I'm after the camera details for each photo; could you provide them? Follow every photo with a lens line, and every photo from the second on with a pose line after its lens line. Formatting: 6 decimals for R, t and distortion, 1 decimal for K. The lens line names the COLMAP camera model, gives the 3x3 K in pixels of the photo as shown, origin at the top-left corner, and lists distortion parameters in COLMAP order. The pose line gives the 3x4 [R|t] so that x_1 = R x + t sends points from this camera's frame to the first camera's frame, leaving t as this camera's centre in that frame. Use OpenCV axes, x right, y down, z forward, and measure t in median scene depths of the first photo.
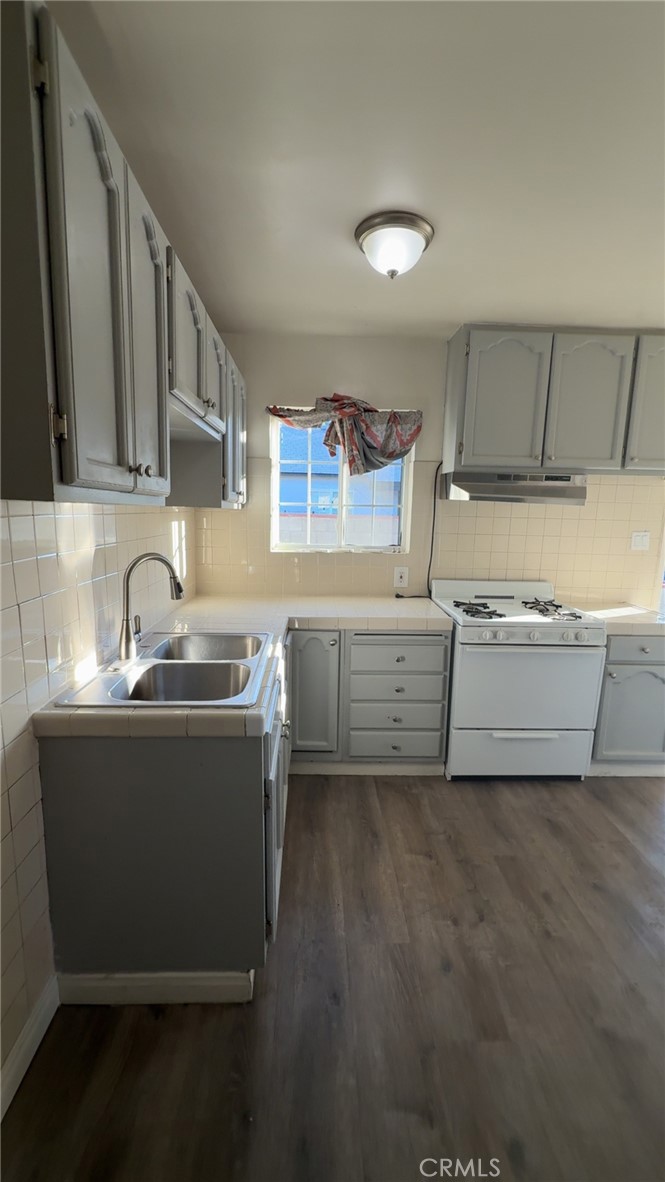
lens RADIAL K [[495.5, 0, 332.5], [0, 495.5, 591.0], [0, 0, 1]] dist [0.000122, -0.000565]
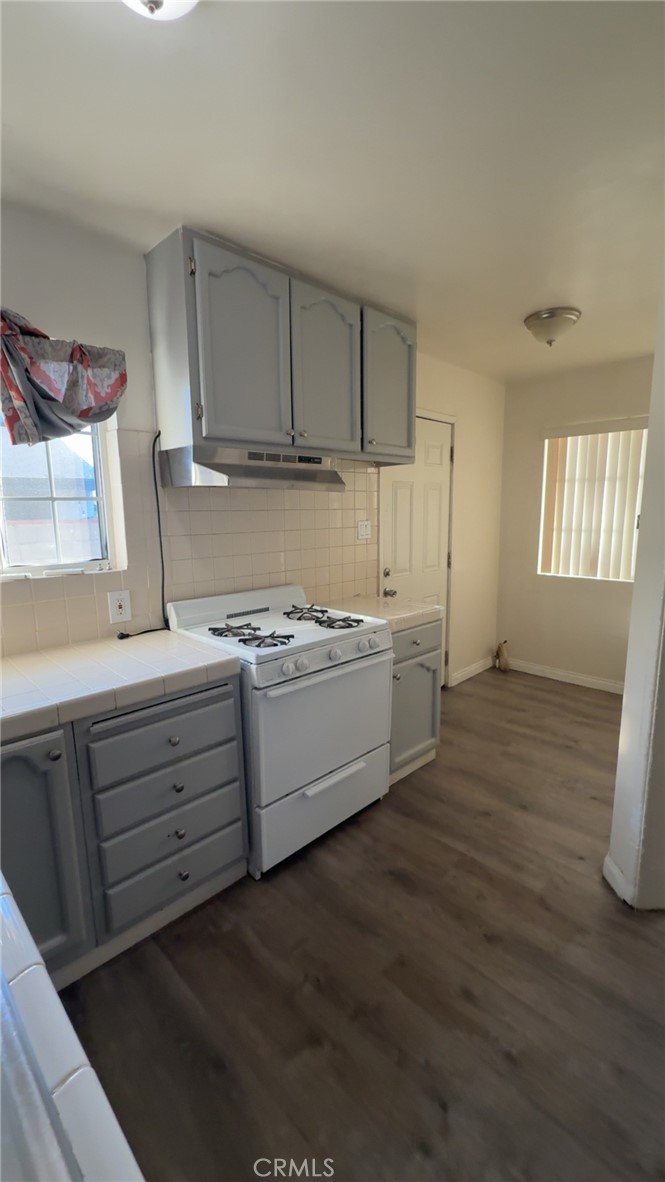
lens RADIAL K [[495.5, 0, 332.5], [0, 495.5, 591.0], [0, 0, 1]] dist [0.000122, -0.000565]
pose [[0.738066, -0.140505, 0.659937, -0.095676], [0.144377, 0.988311, 0.048948, -0.045566], [-0.659100, 0.059153, 0.749725, 0.365855]]
